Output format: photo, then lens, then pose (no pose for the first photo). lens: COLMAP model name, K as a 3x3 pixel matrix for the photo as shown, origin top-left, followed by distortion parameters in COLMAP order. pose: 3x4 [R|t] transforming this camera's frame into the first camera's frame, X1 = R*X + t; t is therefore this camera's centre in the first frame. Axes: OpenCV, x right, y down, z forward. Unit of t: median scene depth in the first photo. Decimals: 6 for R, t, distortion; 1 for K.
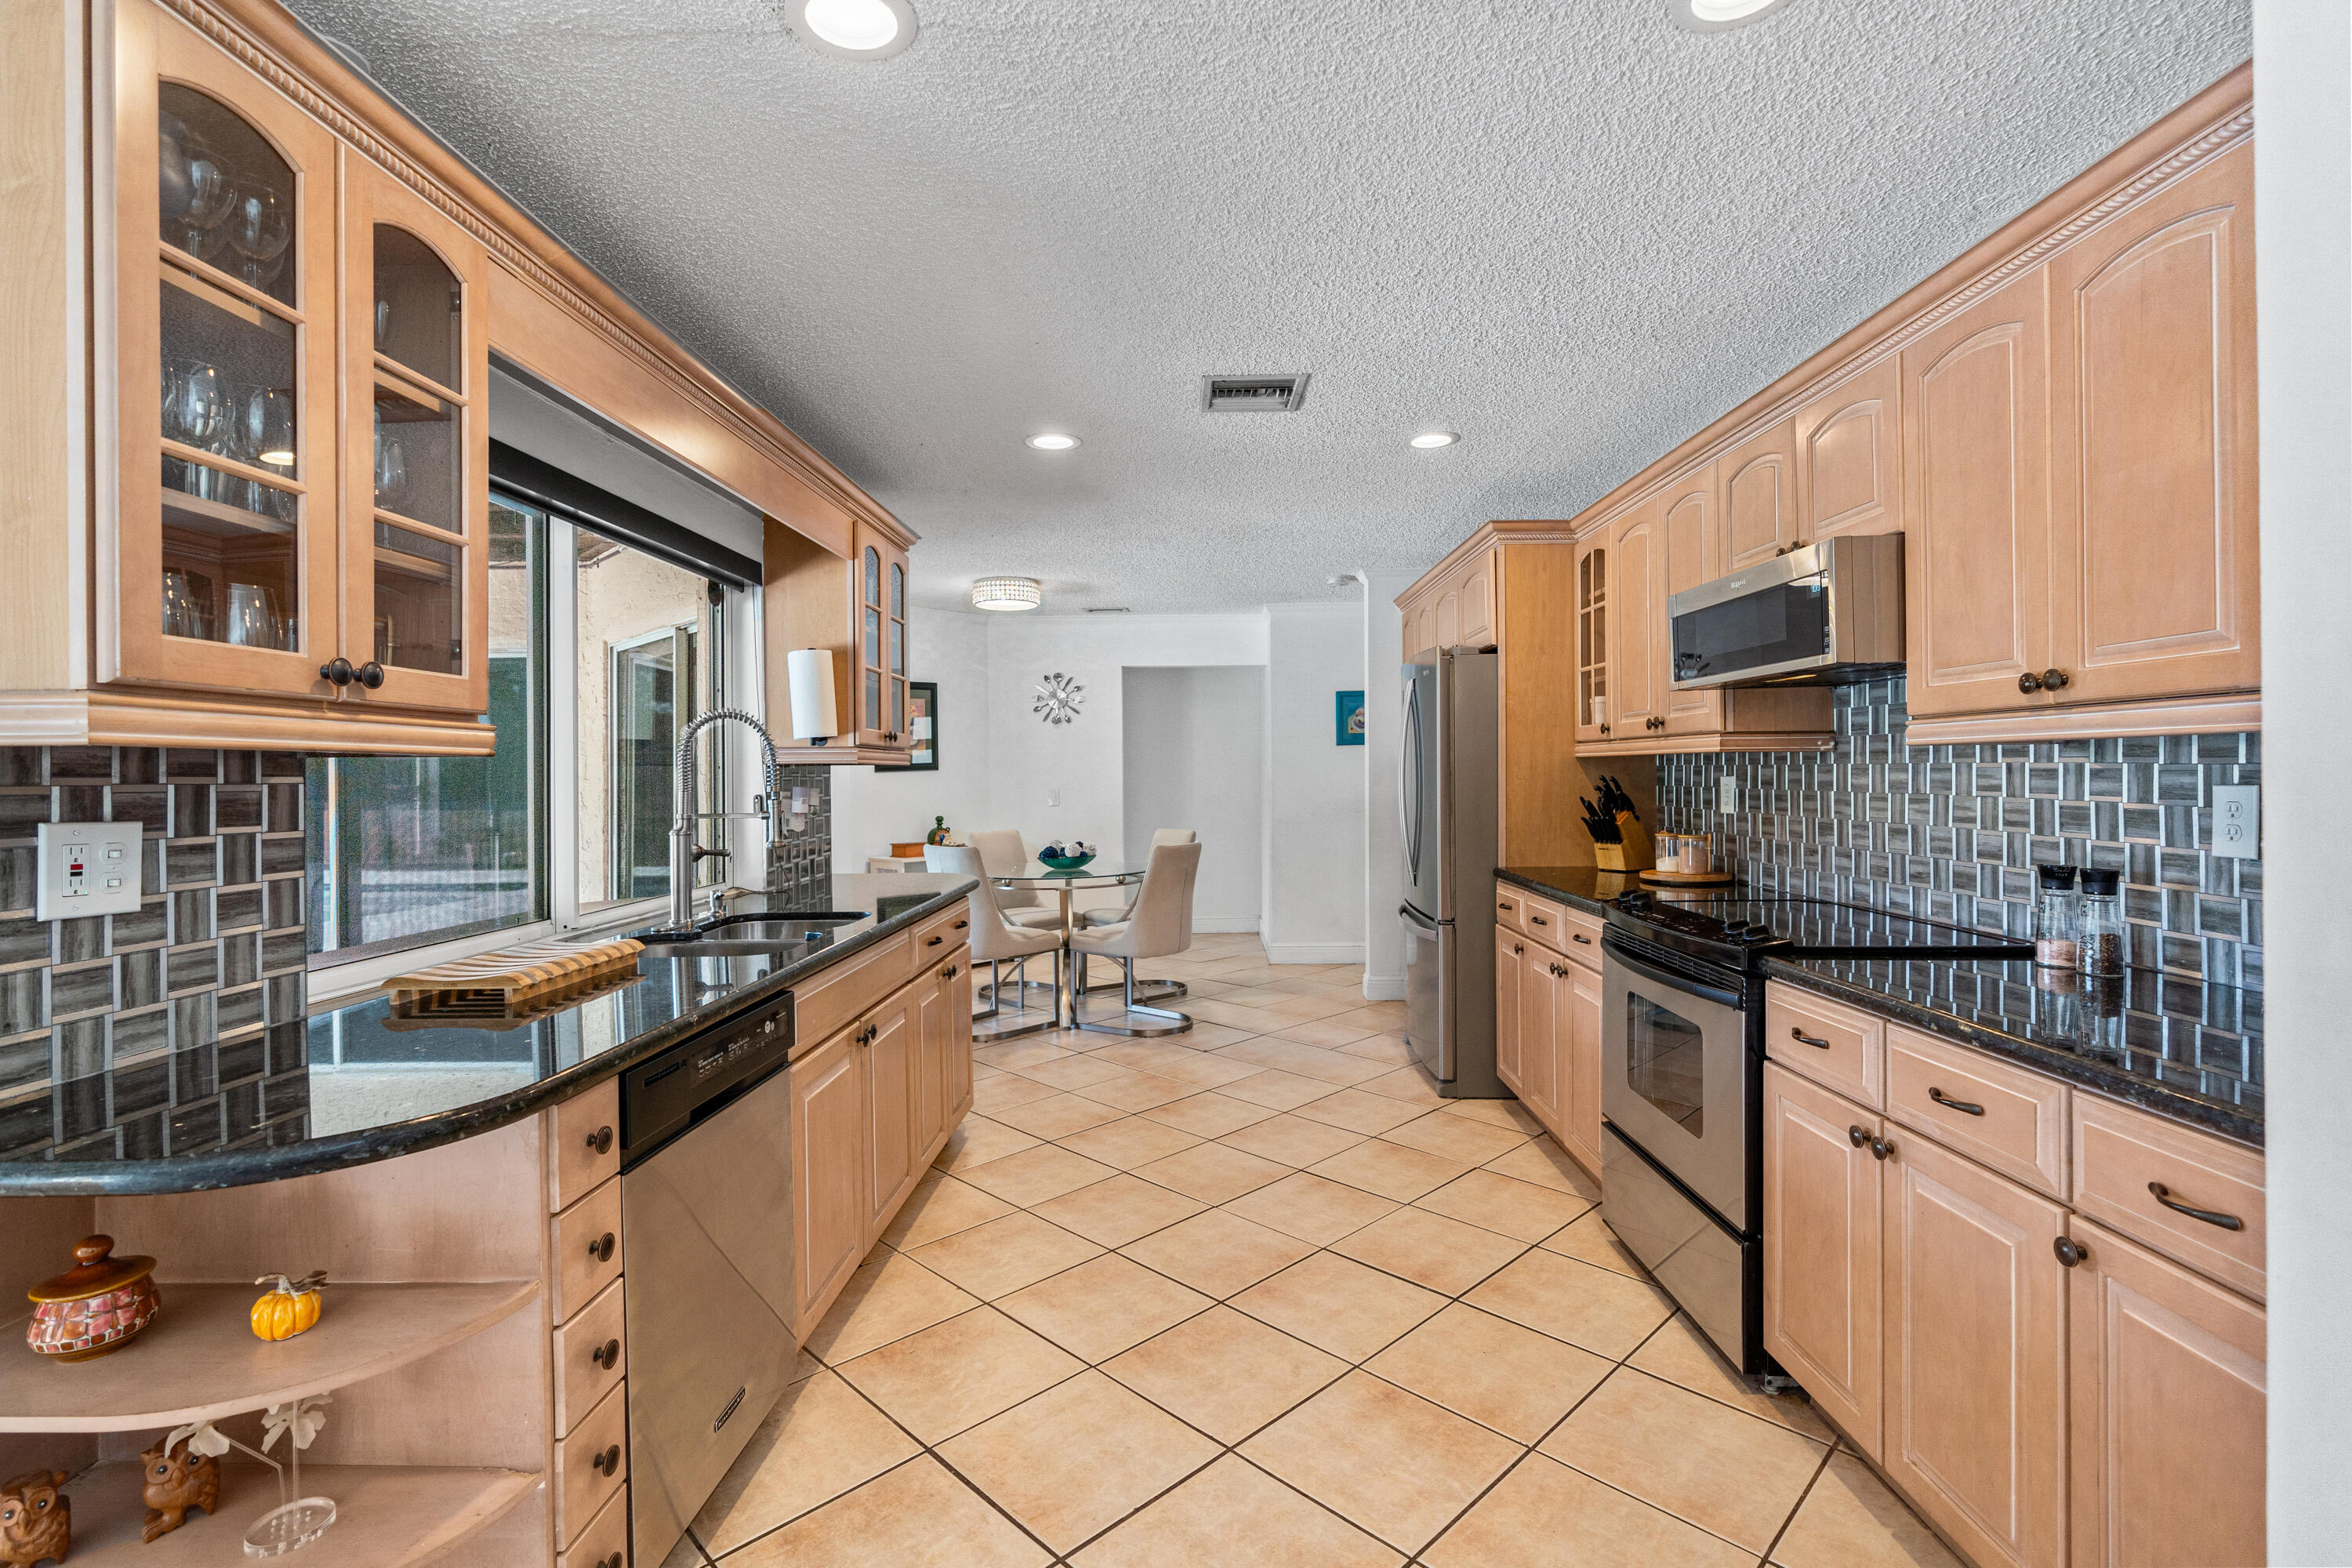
lens RADIAL K [[1076.7, 0, 1175.8], [0, 1076.7, 771.1], [0, 0, 1]] dist [0.001398, -0.000048]
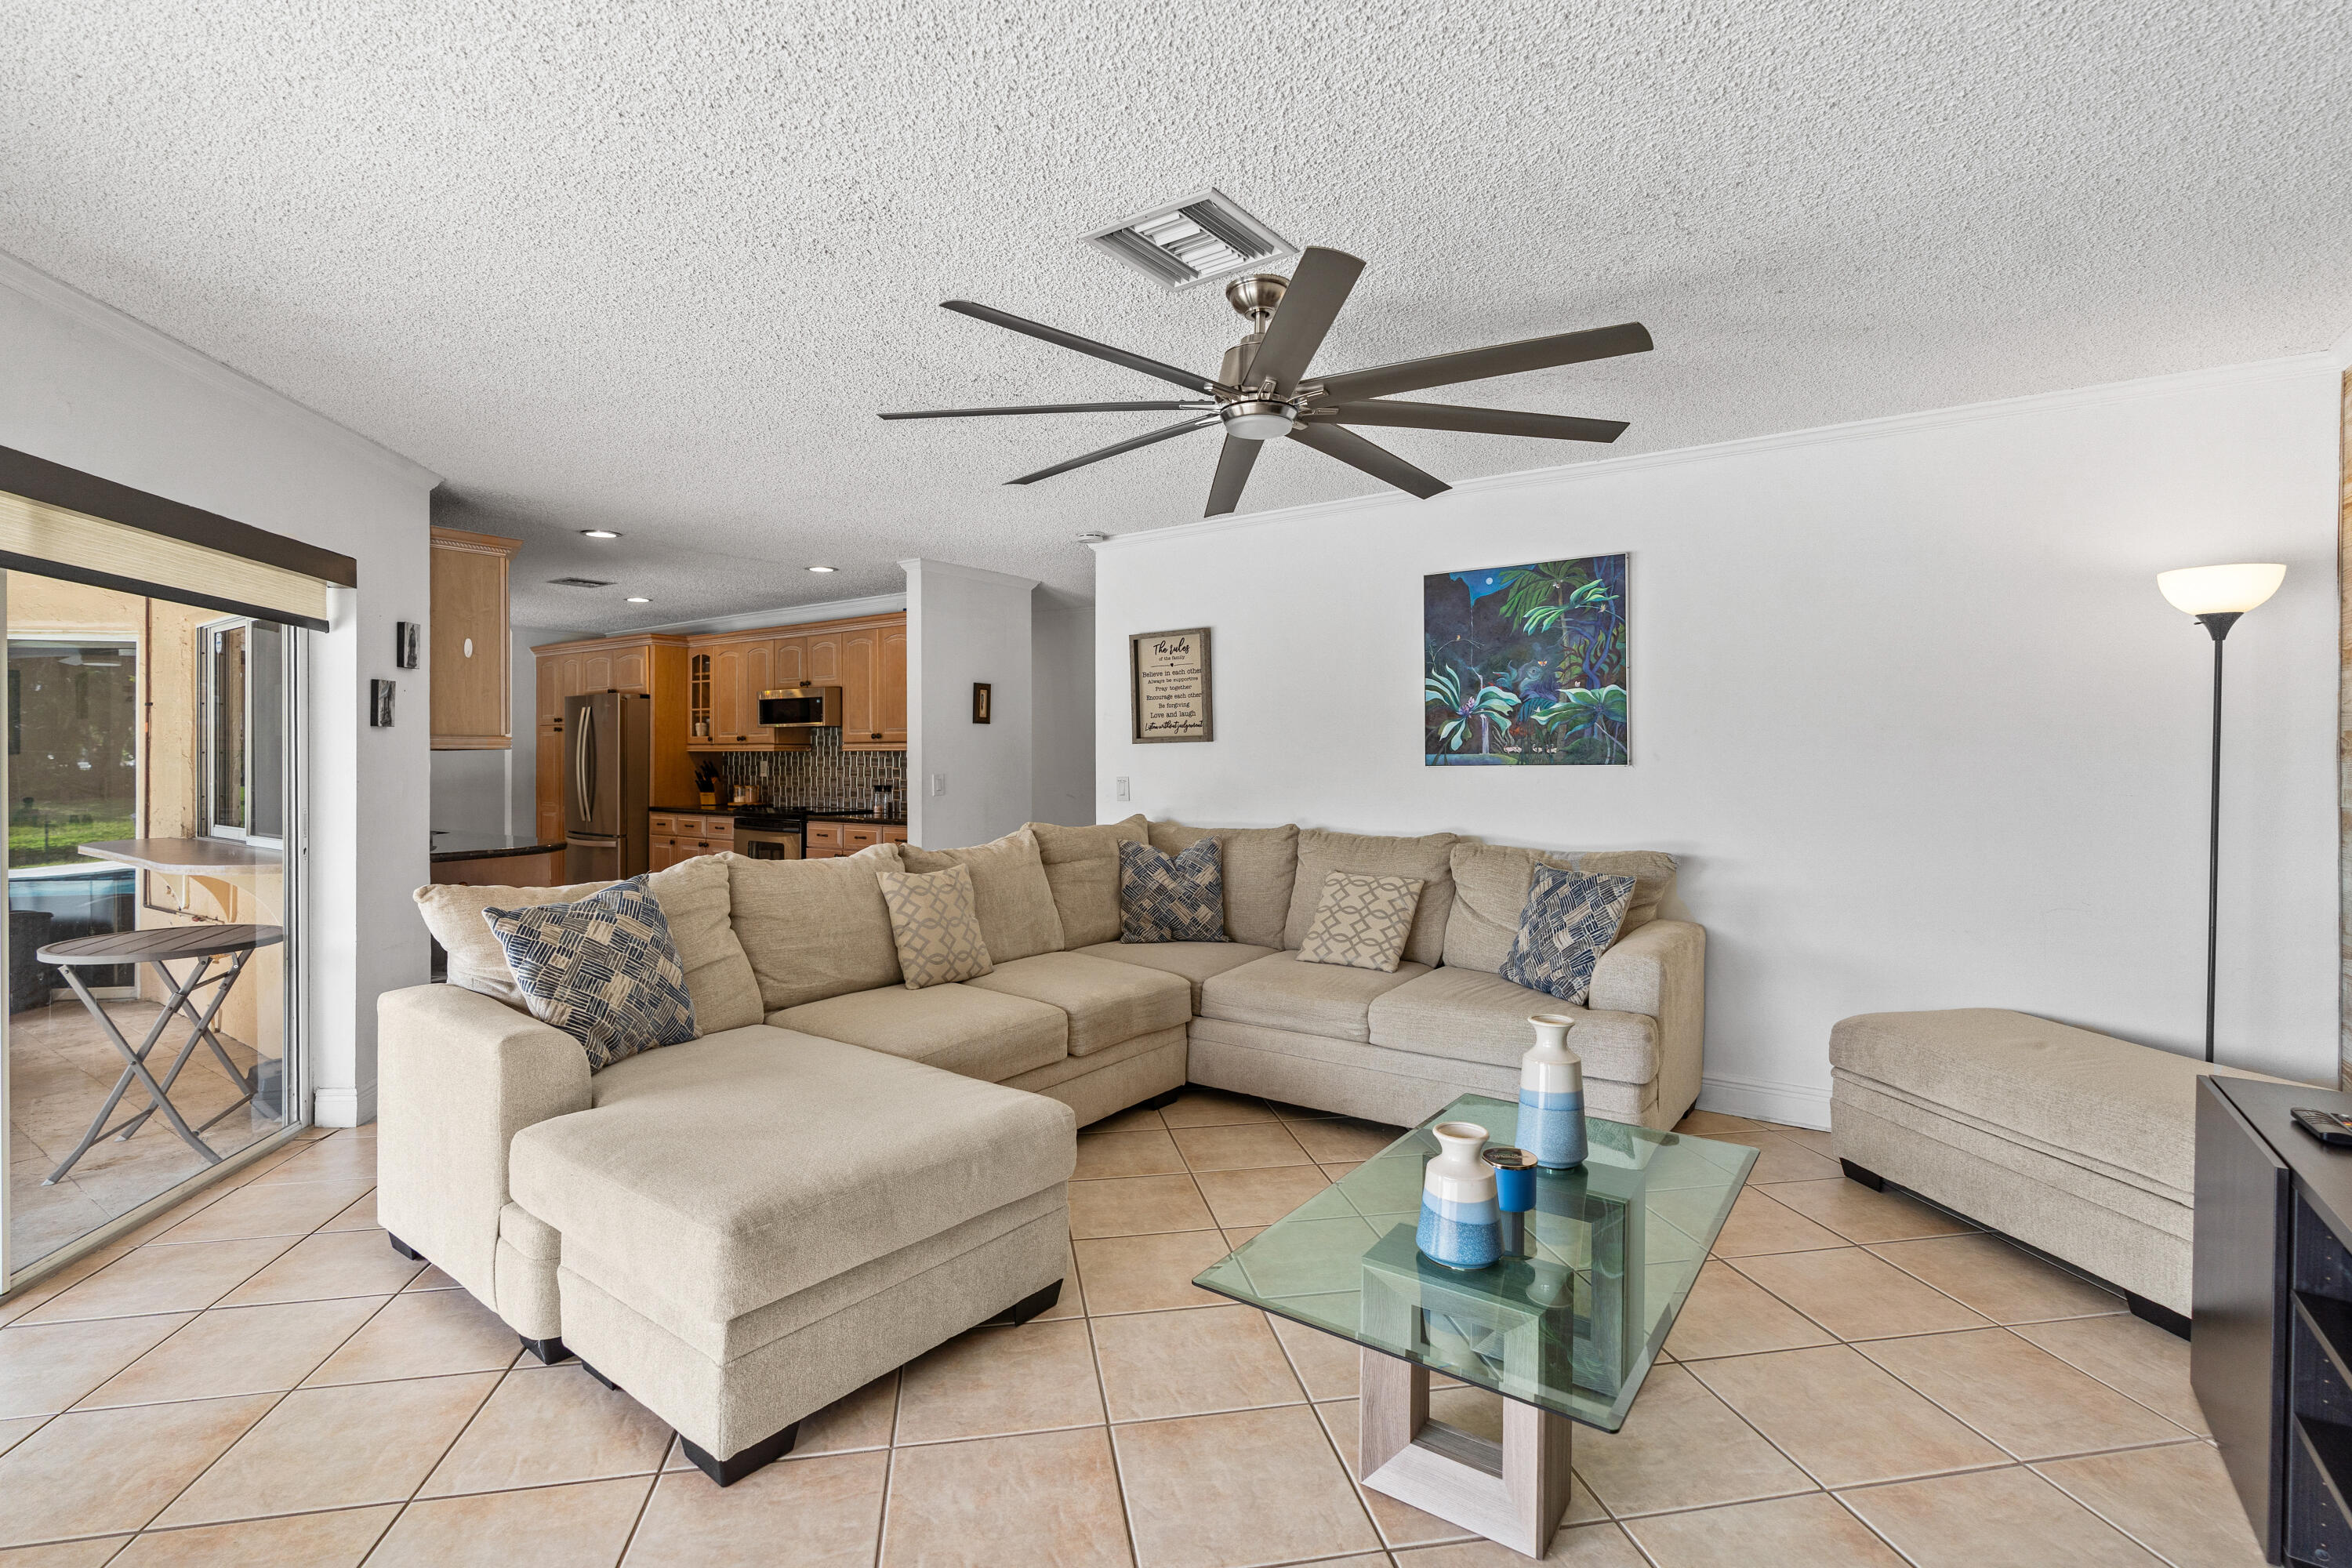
lens RADIAL K [[1076.7, 0, 1172.9], [0, 1076.7, 771.8], [0, 0, 1]] dist [0.001398, -0.000048]
pose [[0.564513, 0.002320, 0.825421, -0.960423], [-0.008693, 0.999957, 0.003134, 0.013341], [-0.825378, -0.008945, 0.564510, -1.109099]]
